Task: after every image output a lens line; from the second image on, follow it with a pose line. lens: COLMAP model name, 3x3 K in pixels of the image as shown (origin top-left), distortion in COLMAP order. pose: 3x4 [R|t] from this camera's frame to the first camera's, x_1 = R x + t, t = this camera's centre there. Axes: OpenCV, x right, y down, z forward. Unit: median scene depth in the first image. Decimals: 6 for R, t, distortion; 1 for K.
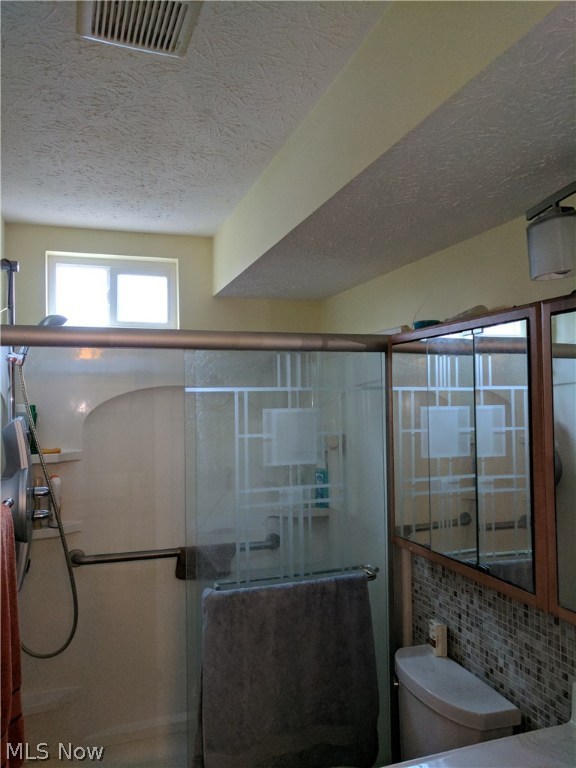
lens RADIAL K [[572.9, 0, 286.2], [0, 572.9, 384.7], [0, 0, 1]] dist [0.005927, -0.005891]
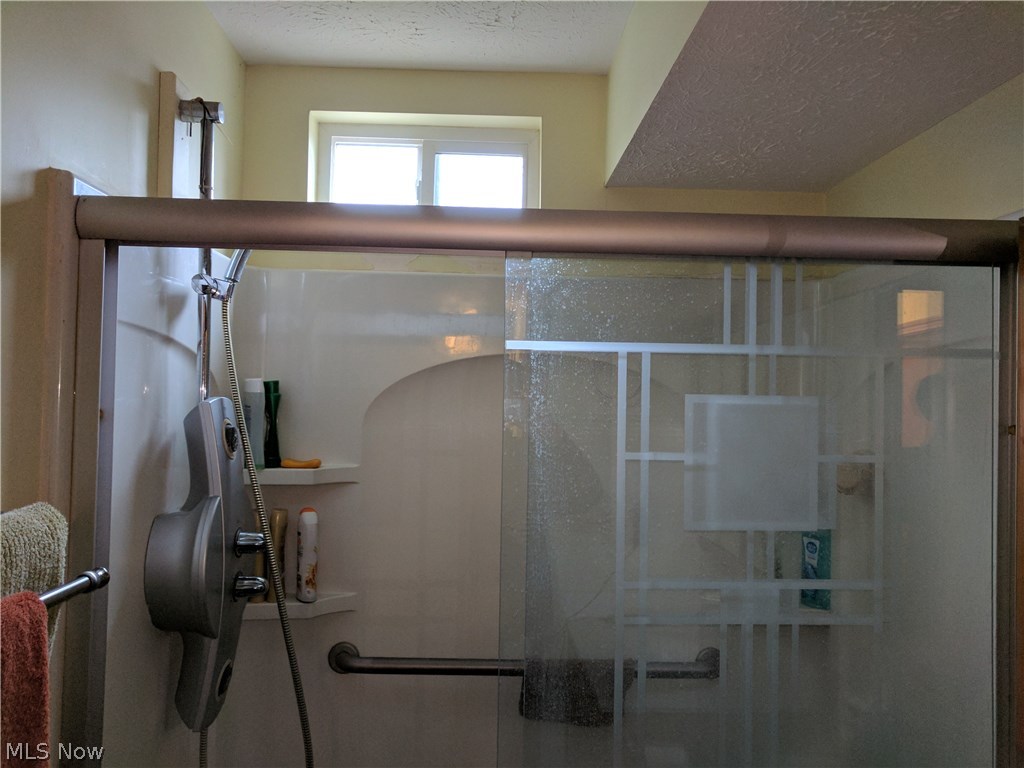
lens RADIAL K [[763.9, 0, 509.8], [0, 763.9, 390.7], [0, 0, 1]] dist [0.005927, -0.005891]
pose [[0.953805, 0.027024, -0.299209, 0.004319], [-0.023355, 0.999602, 0.015832, 0.032684], [0.299518, -0.008112, 0.954056, 0.409093]]
